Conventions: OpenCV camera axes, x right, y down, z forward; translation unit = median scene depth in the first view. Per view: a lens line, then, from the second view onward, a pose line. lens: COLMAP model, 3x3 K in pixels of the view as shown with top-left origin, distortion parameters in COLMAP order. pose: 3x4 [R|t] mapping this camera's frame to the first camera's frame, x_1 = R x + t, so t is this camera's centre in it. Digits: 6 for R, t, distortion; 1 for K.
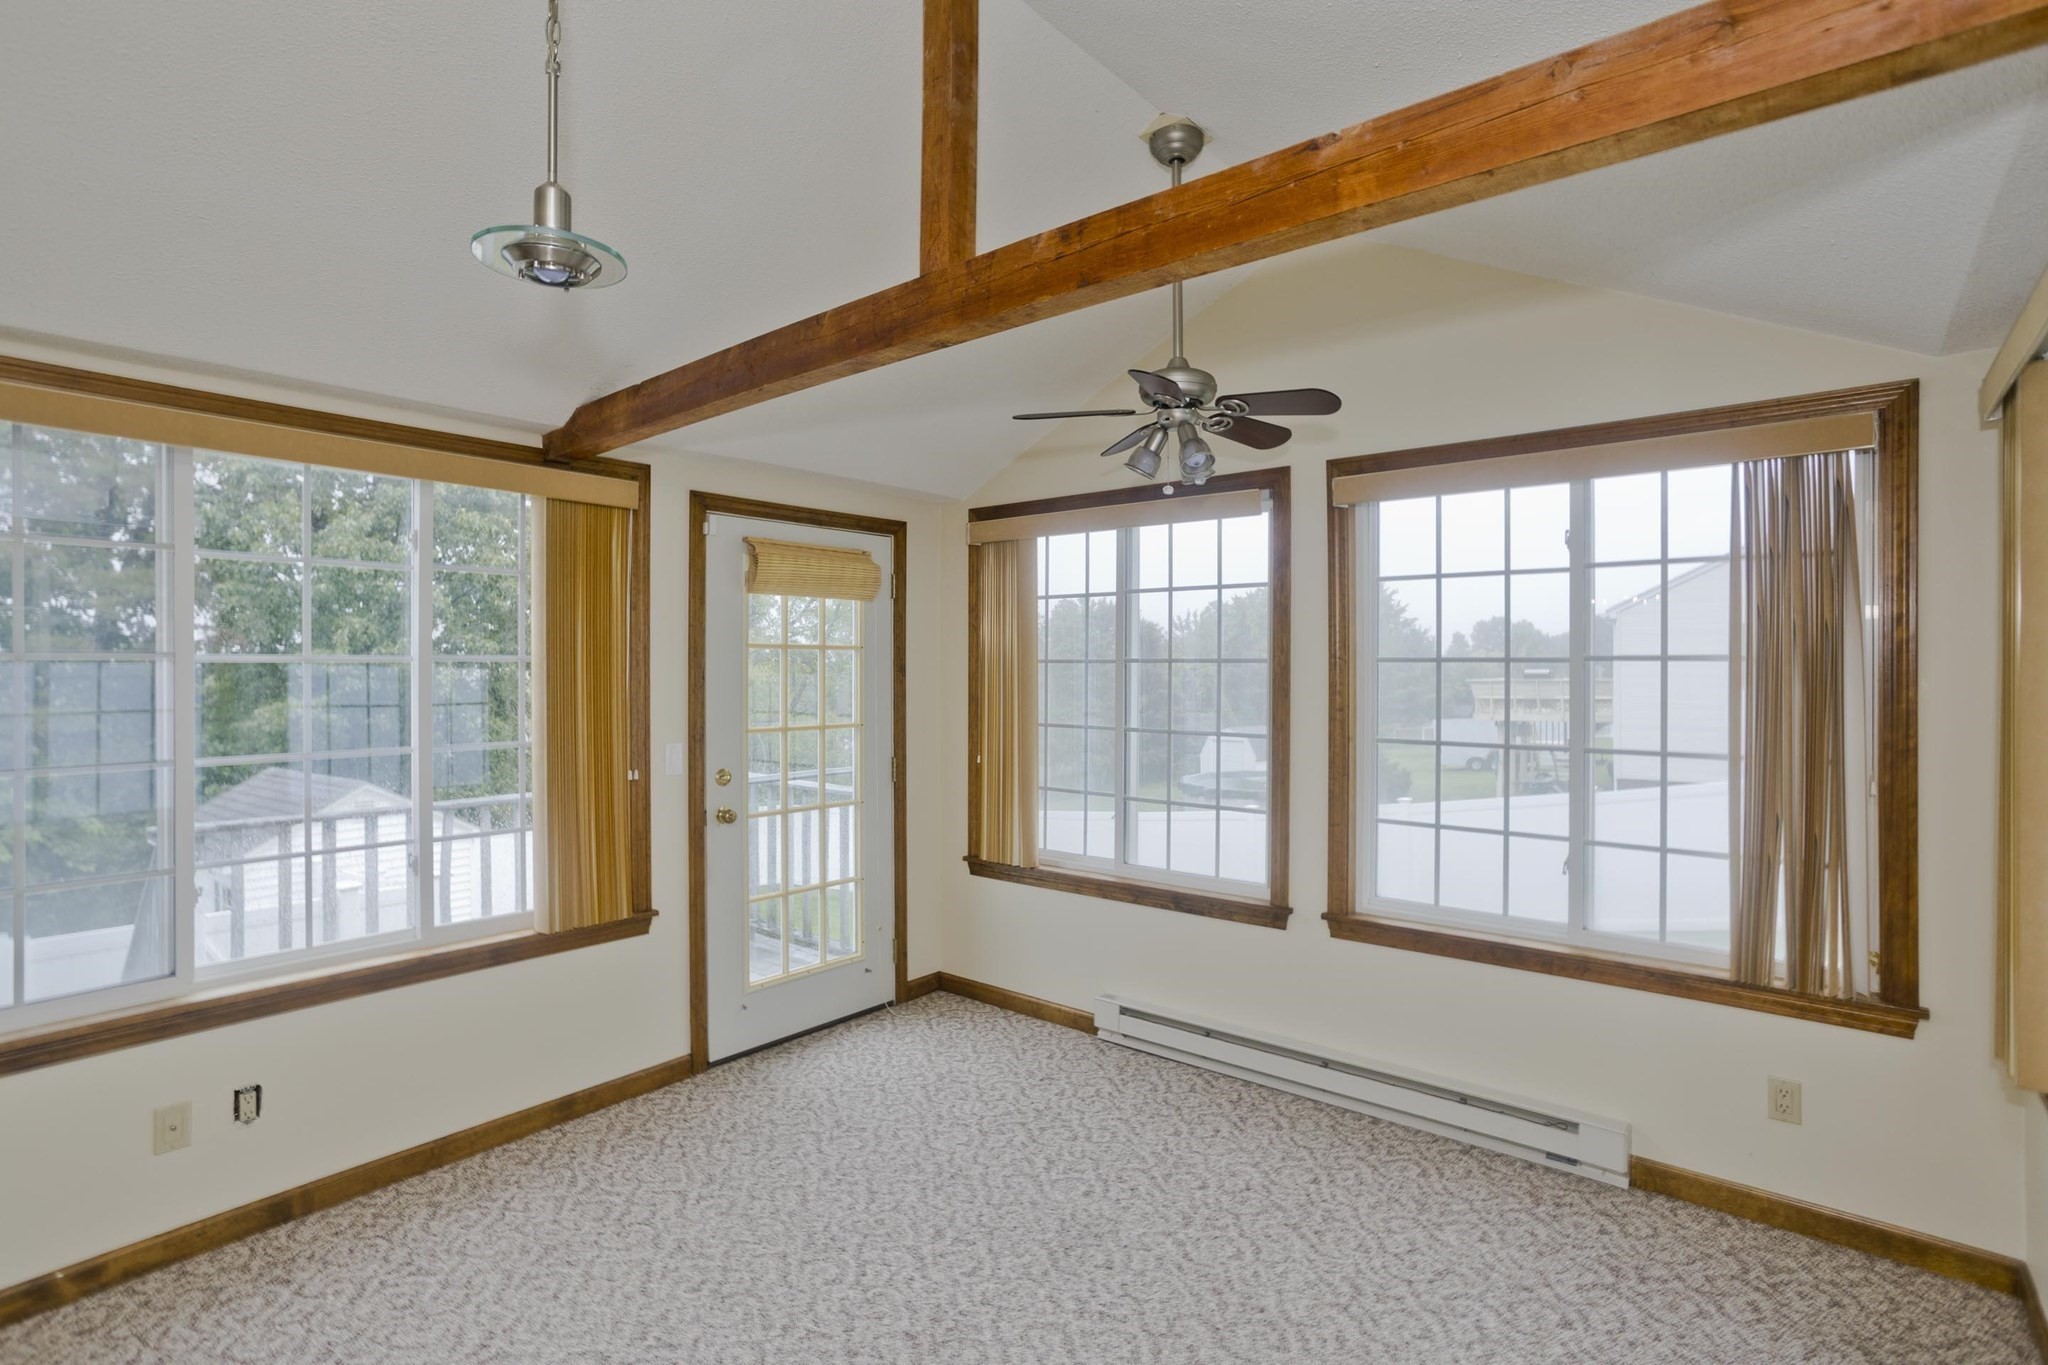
lens RADIAL K [[1014.5, 0, 1032.3], [0, 1014.5, 654.4], [0, 0, 1]] dist [-0.030837, 0.018849]
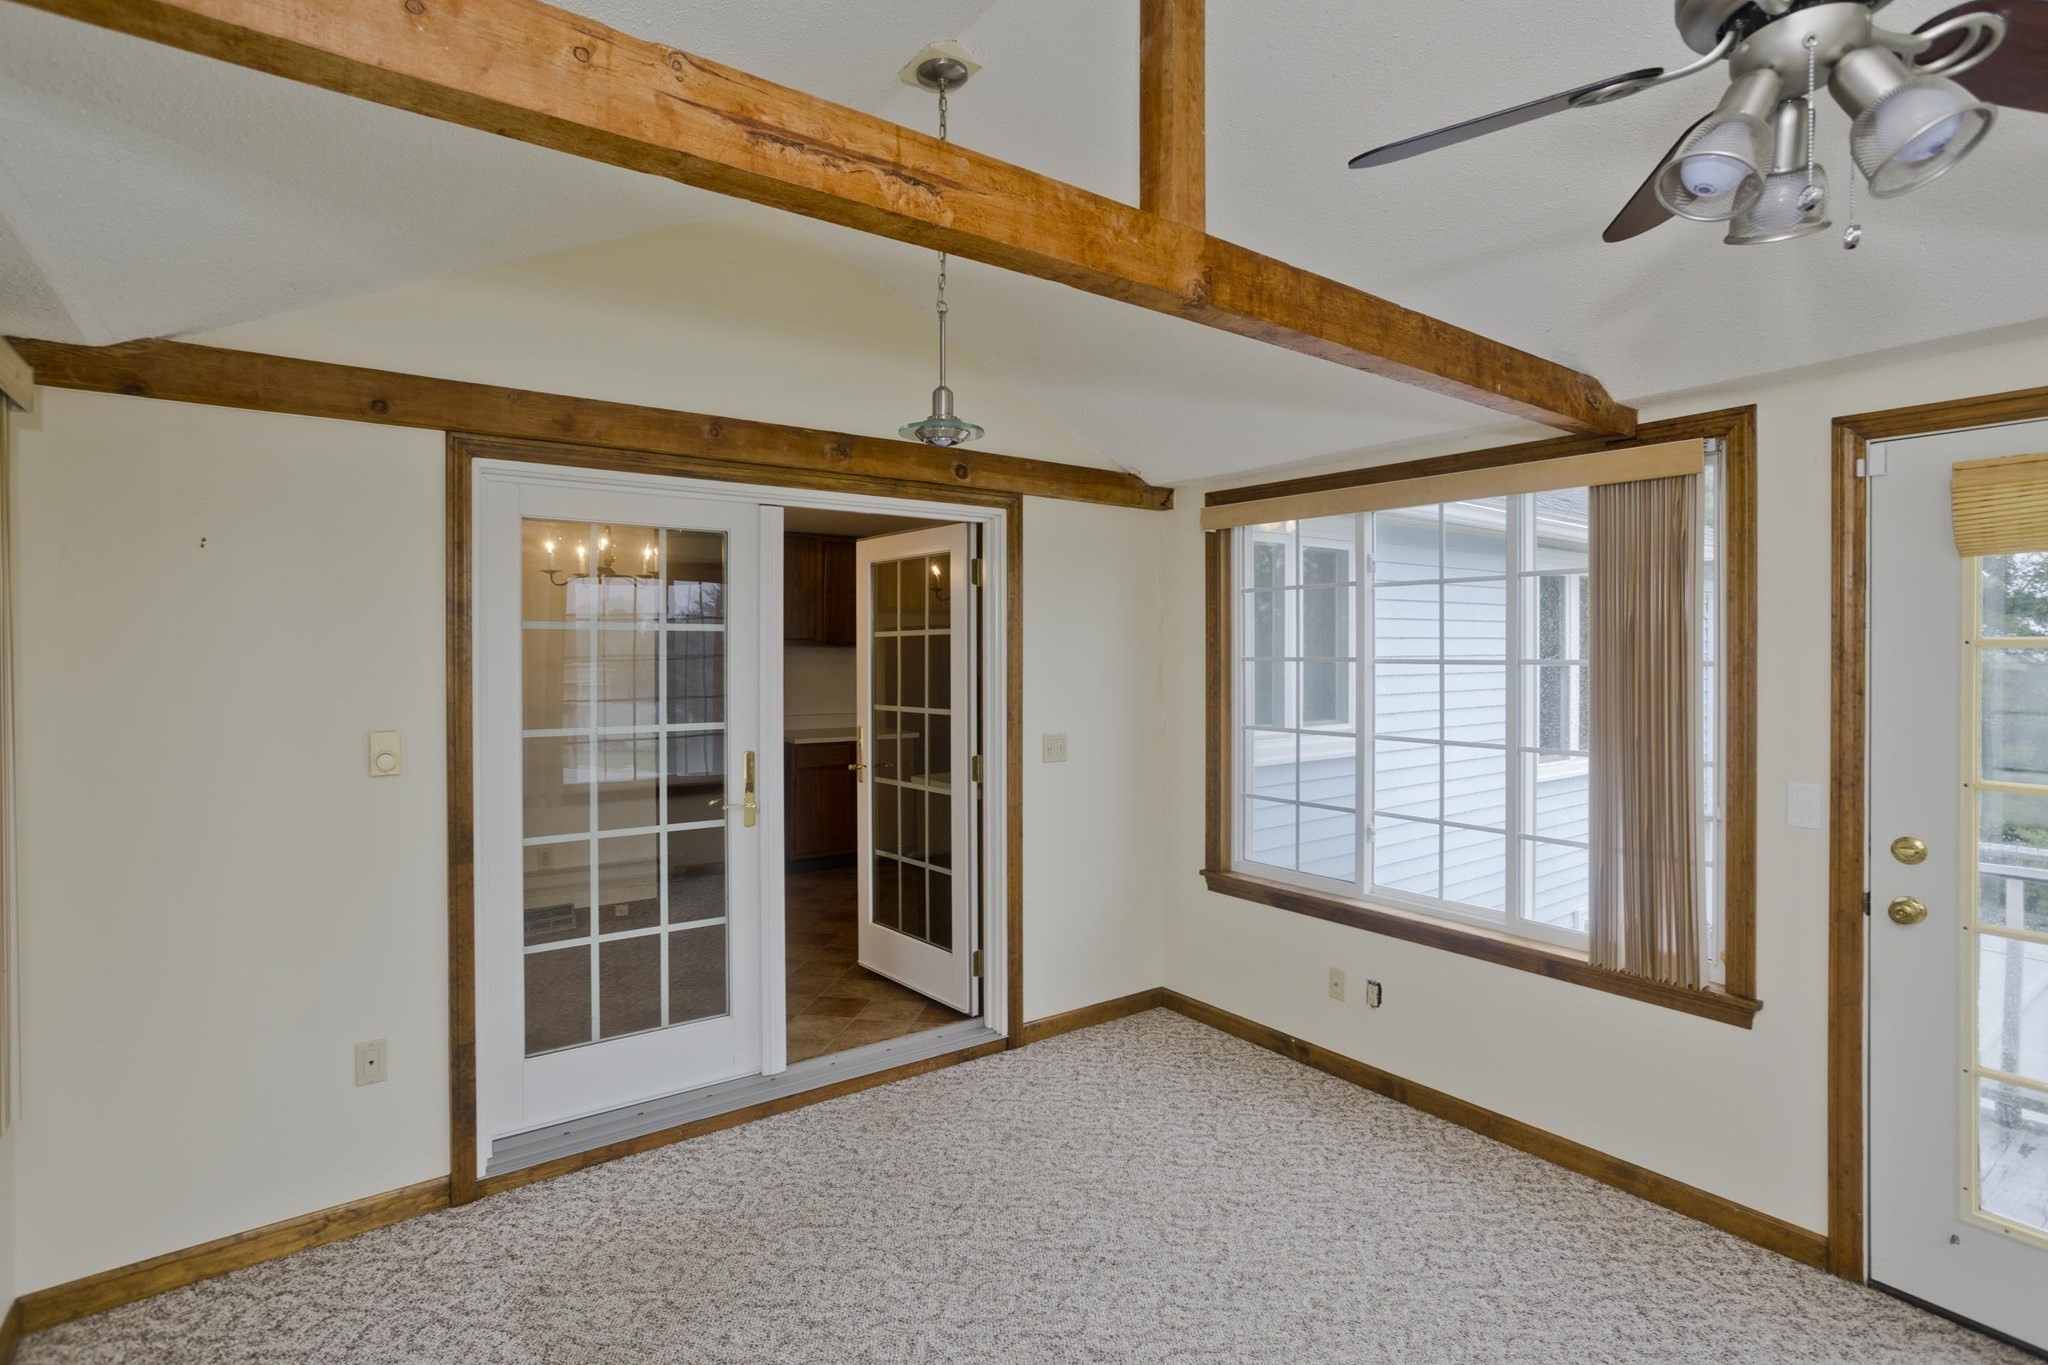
lens RADIAL K [[1014.5, 0, 1032.3], [0, 1014.5, 654.4], [0, 0, 1]] dist [-0.030837, 0.018849]
pose [[-0.254765, 0.007822, -0.966971, 0.549073], [0.012971, 0.999905, 0.004671, -0.014972], [0.966916, -0.011353, -0.254842, 0.784649]]
